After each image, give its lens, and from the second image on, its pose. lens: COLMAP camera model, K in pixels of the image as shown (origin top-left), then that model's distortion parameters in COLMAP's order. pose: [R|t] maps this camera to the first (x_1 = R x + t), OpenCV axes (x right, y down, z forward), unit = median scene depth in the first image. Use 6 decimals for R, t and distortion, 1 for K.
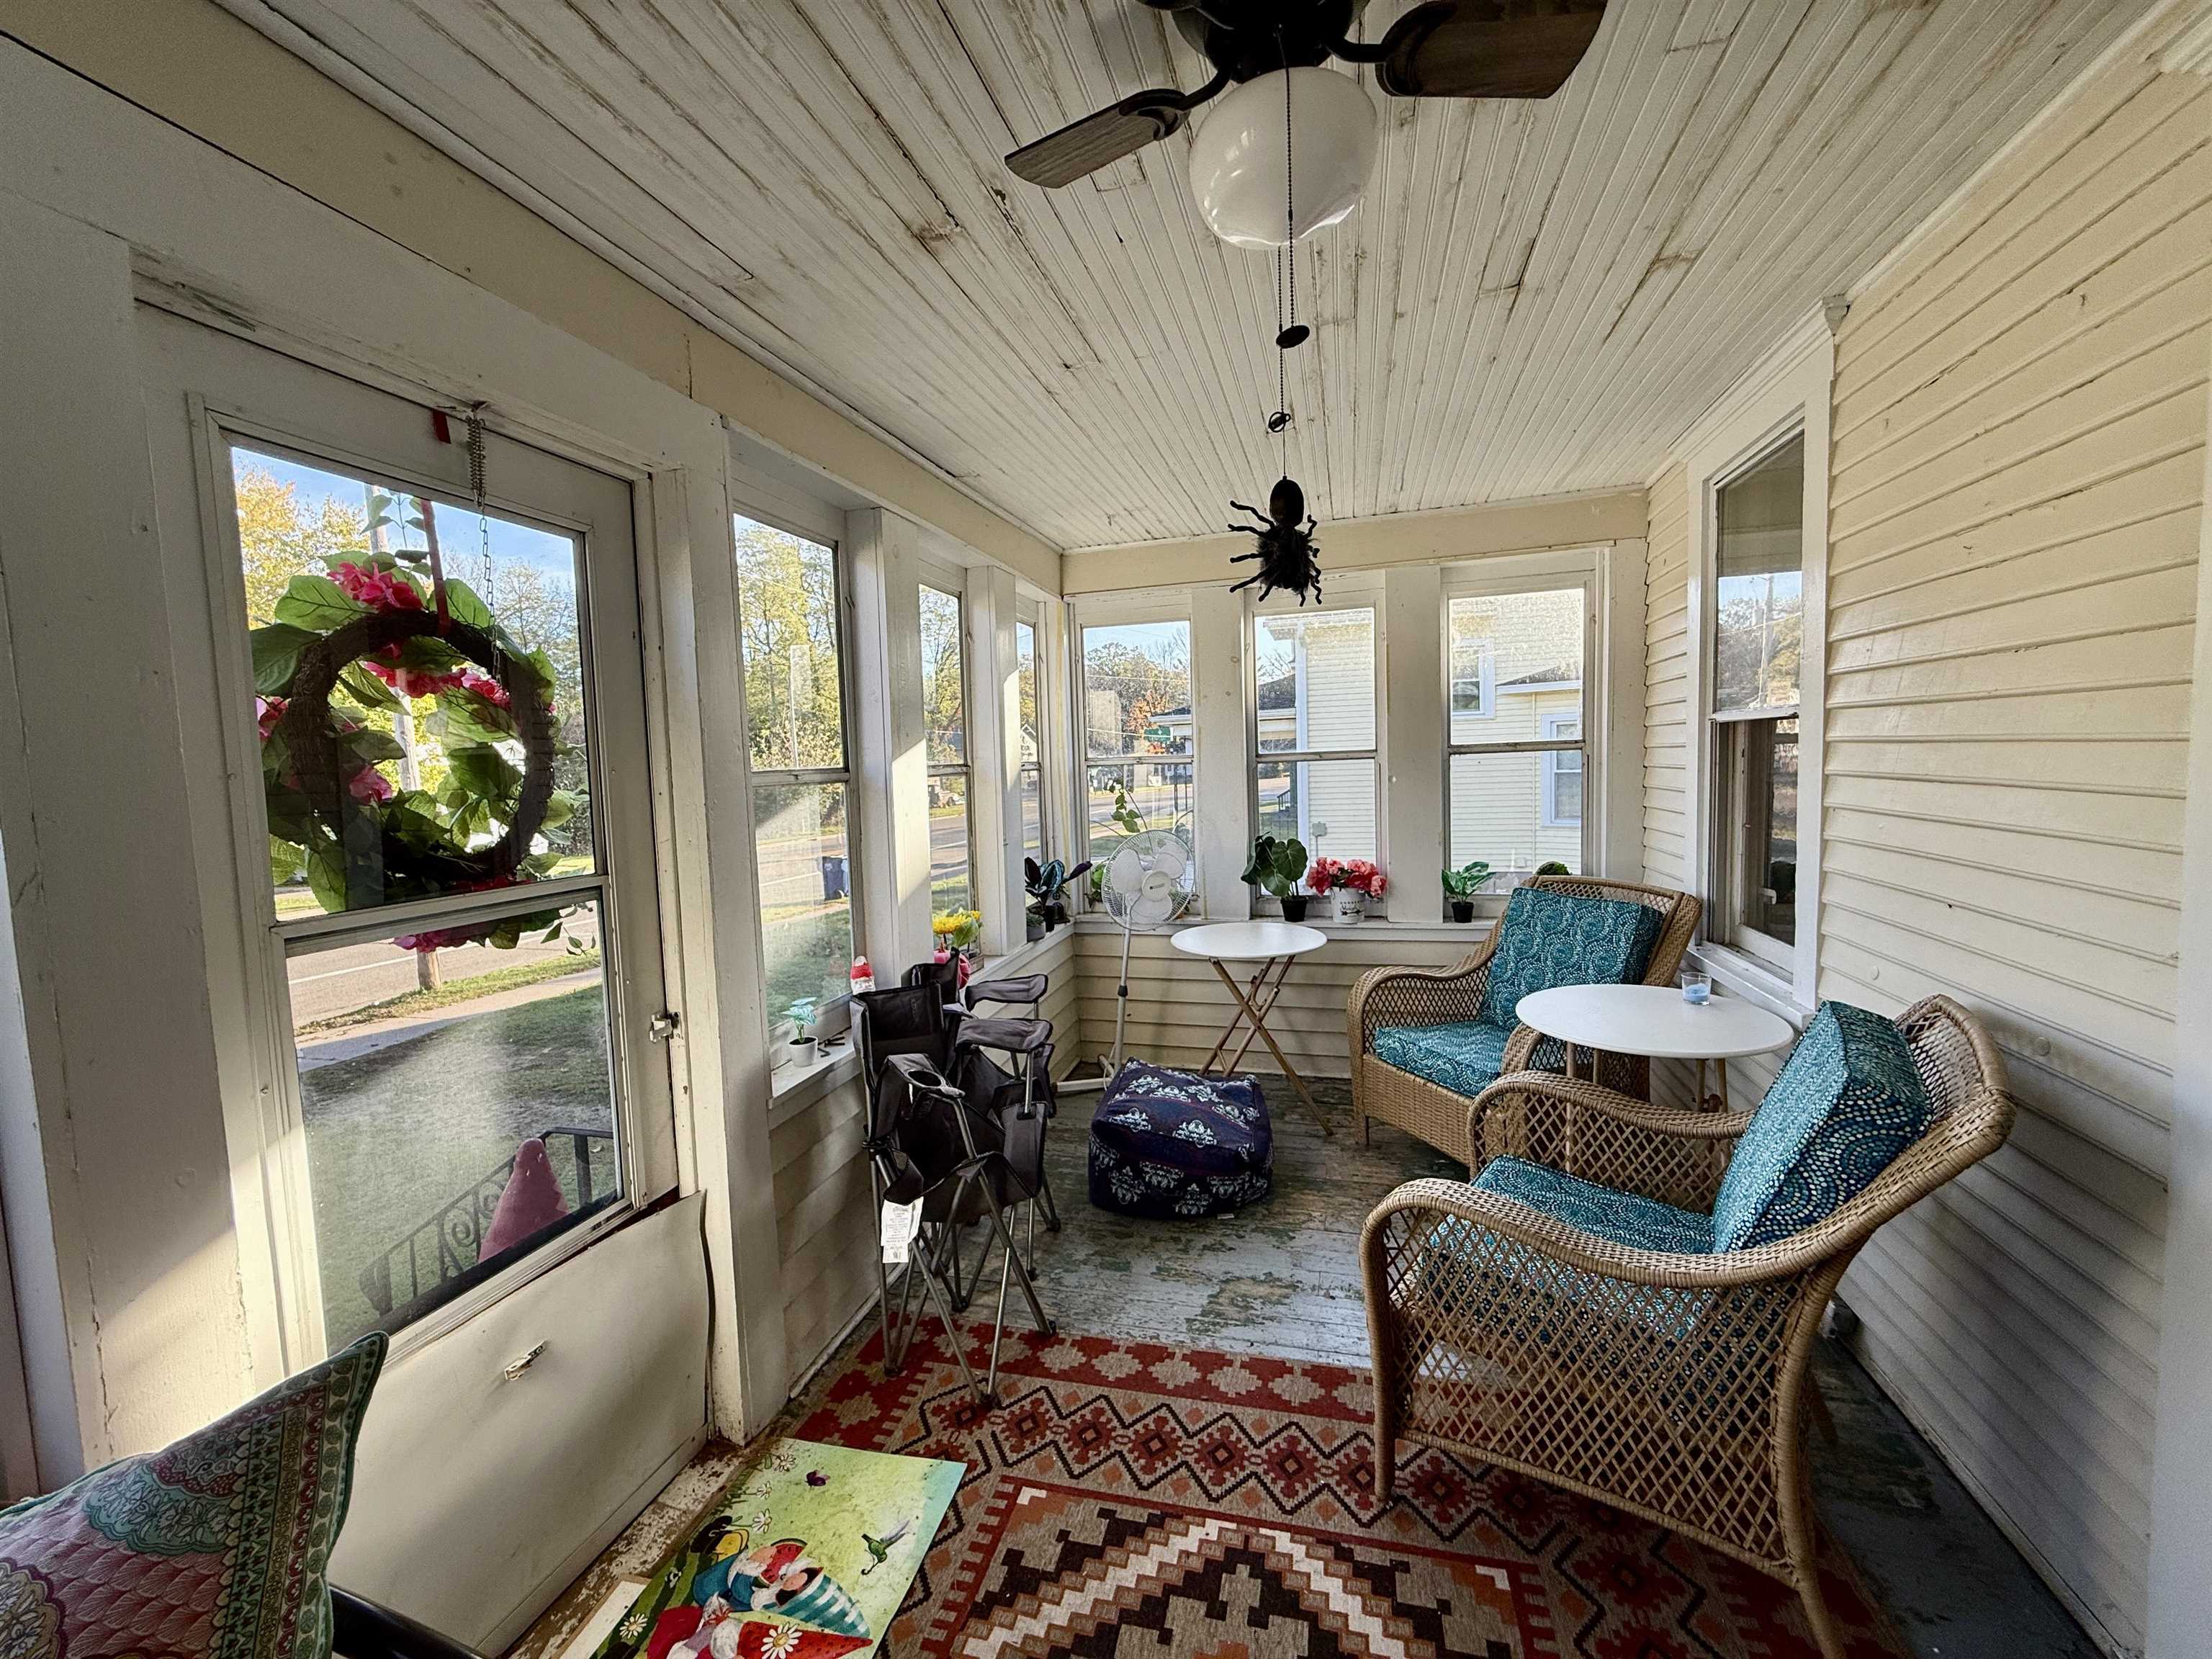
lens RADIAL K [[878.7, 0, 1097.4], [0, 878.7, 823.2], [0, 0, 1]] dist [0.001002, -0.000216]
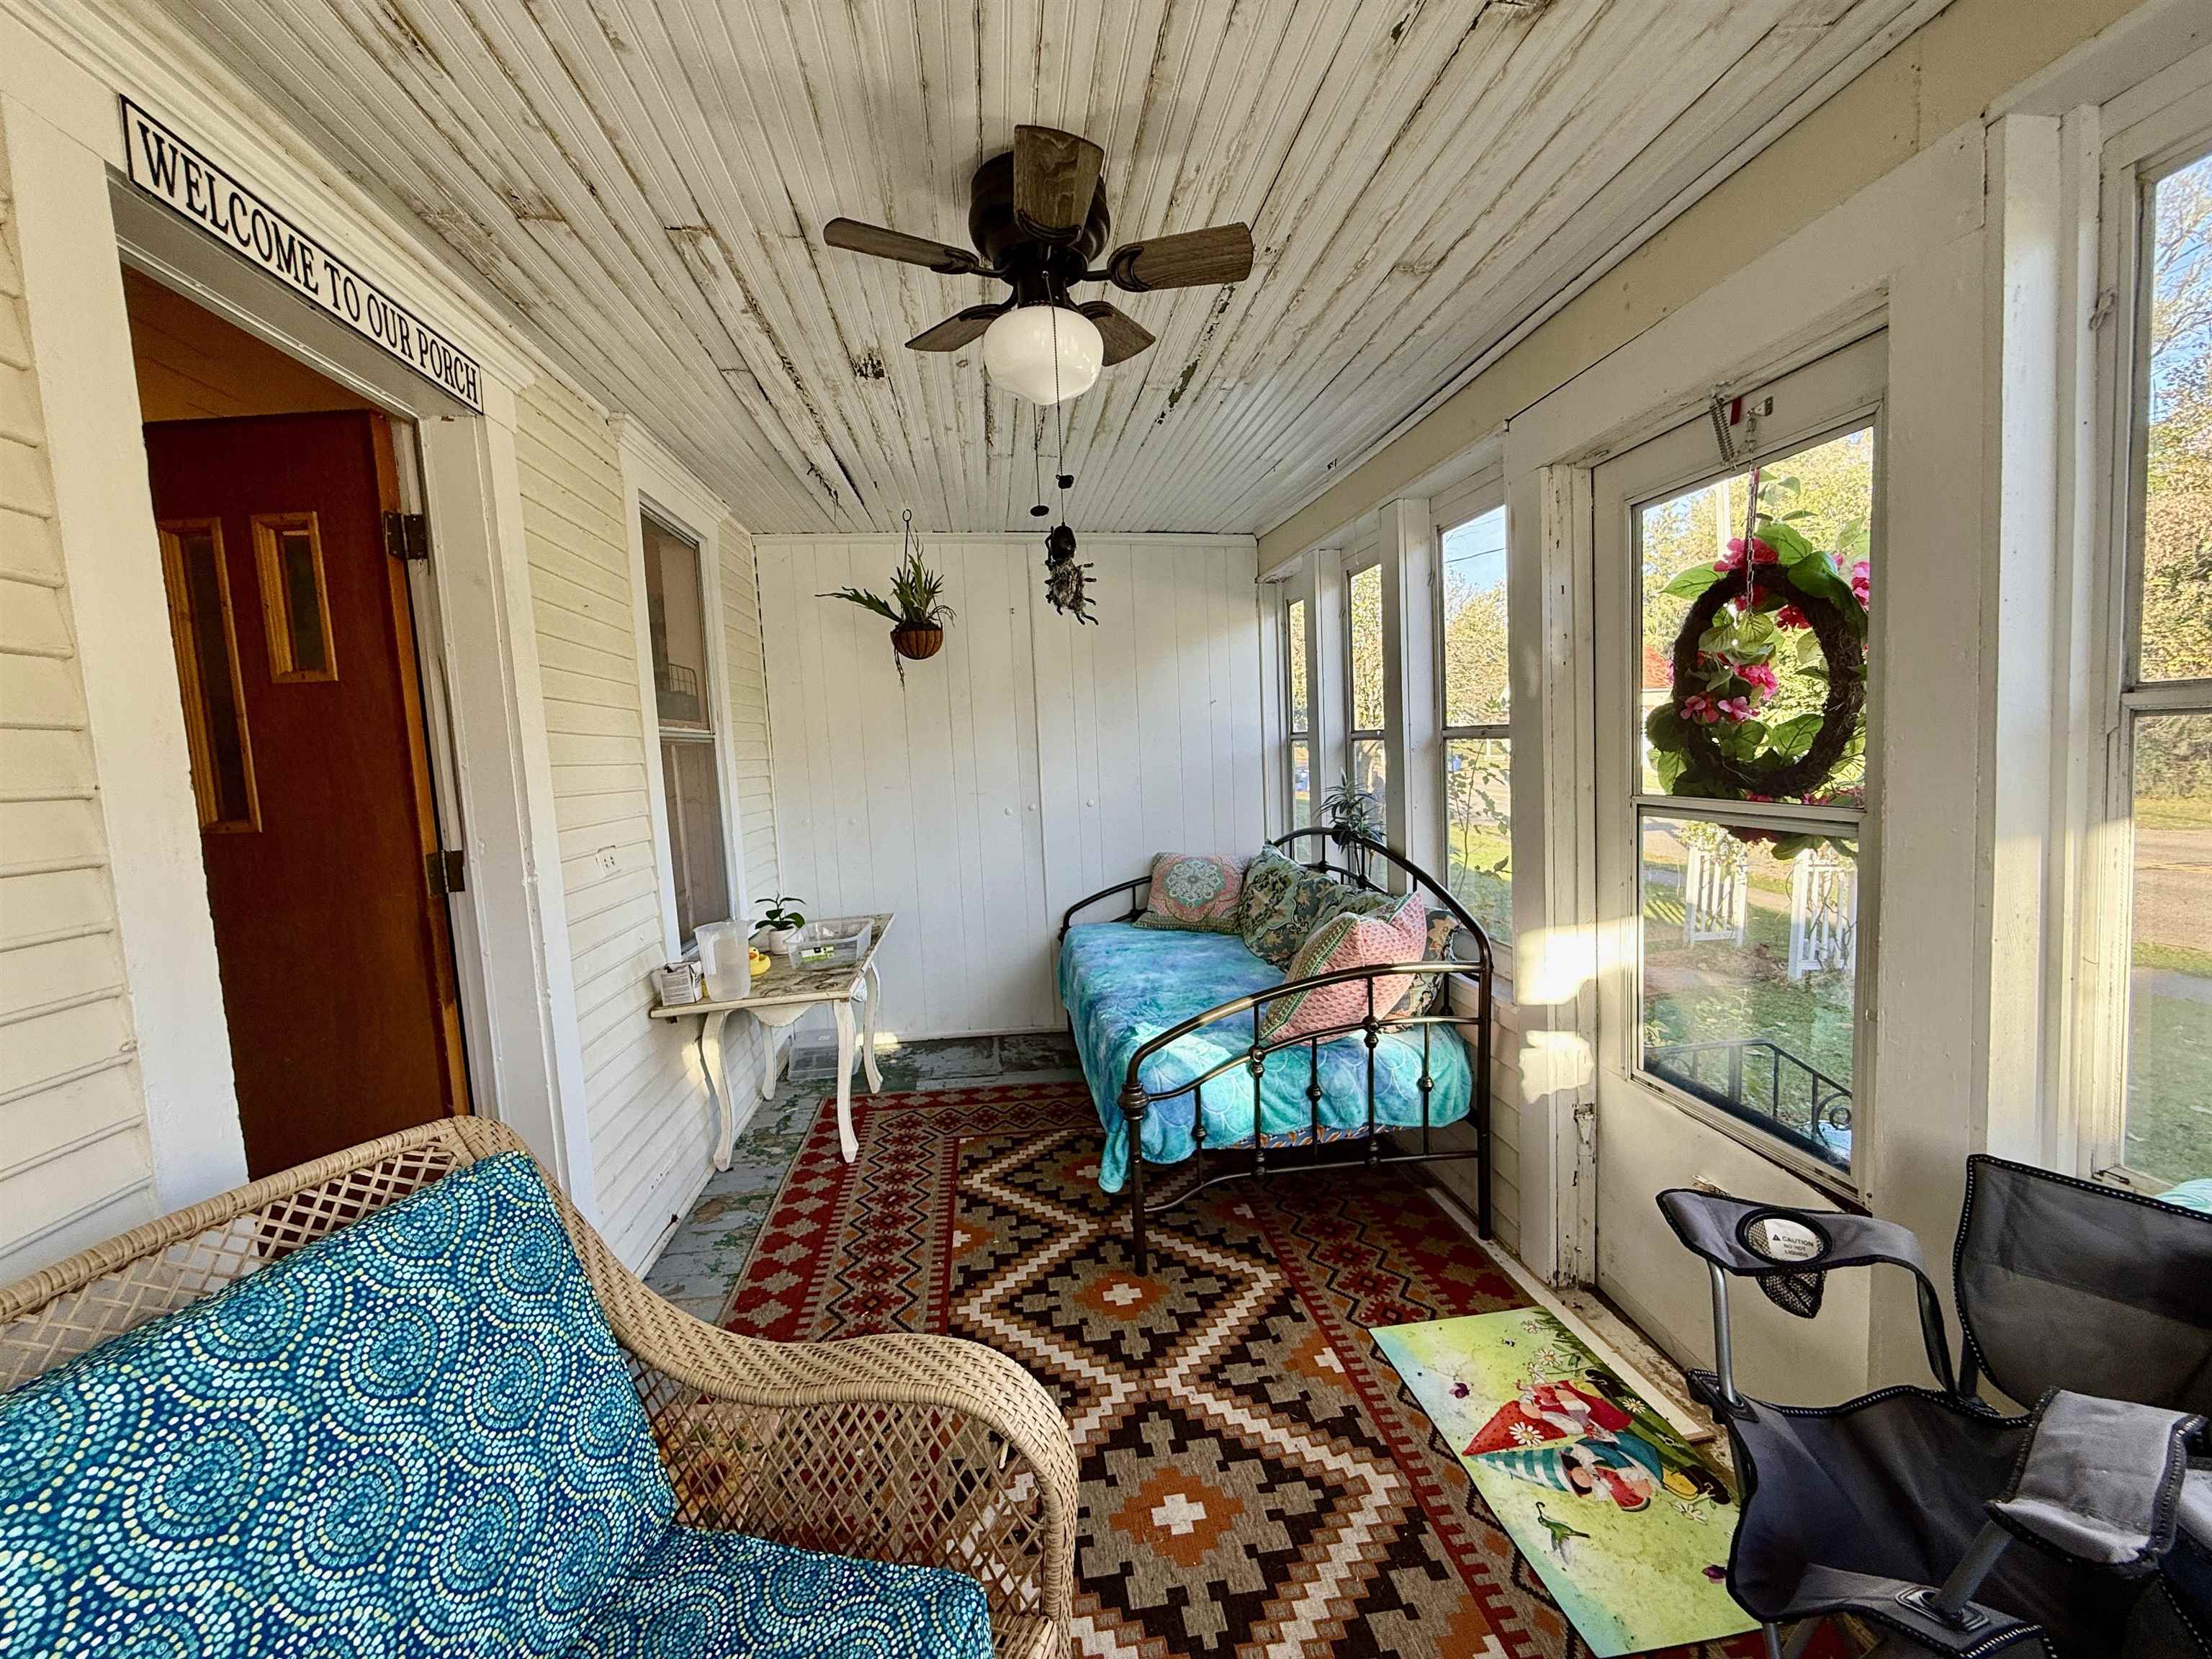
lens RADIAL K [[878.7, 0, 1103.8], [0, 878.7, 826.4], [0, 0, 1]] dist [0.001002, -0.000216]
pose [[-0.919706, 0.108424, -0.377339, 0.515498], [0.049882, 0.985592, 0.161618, -0.116707], [0.389426, 0.129819, -0.911863, 1.676343]]
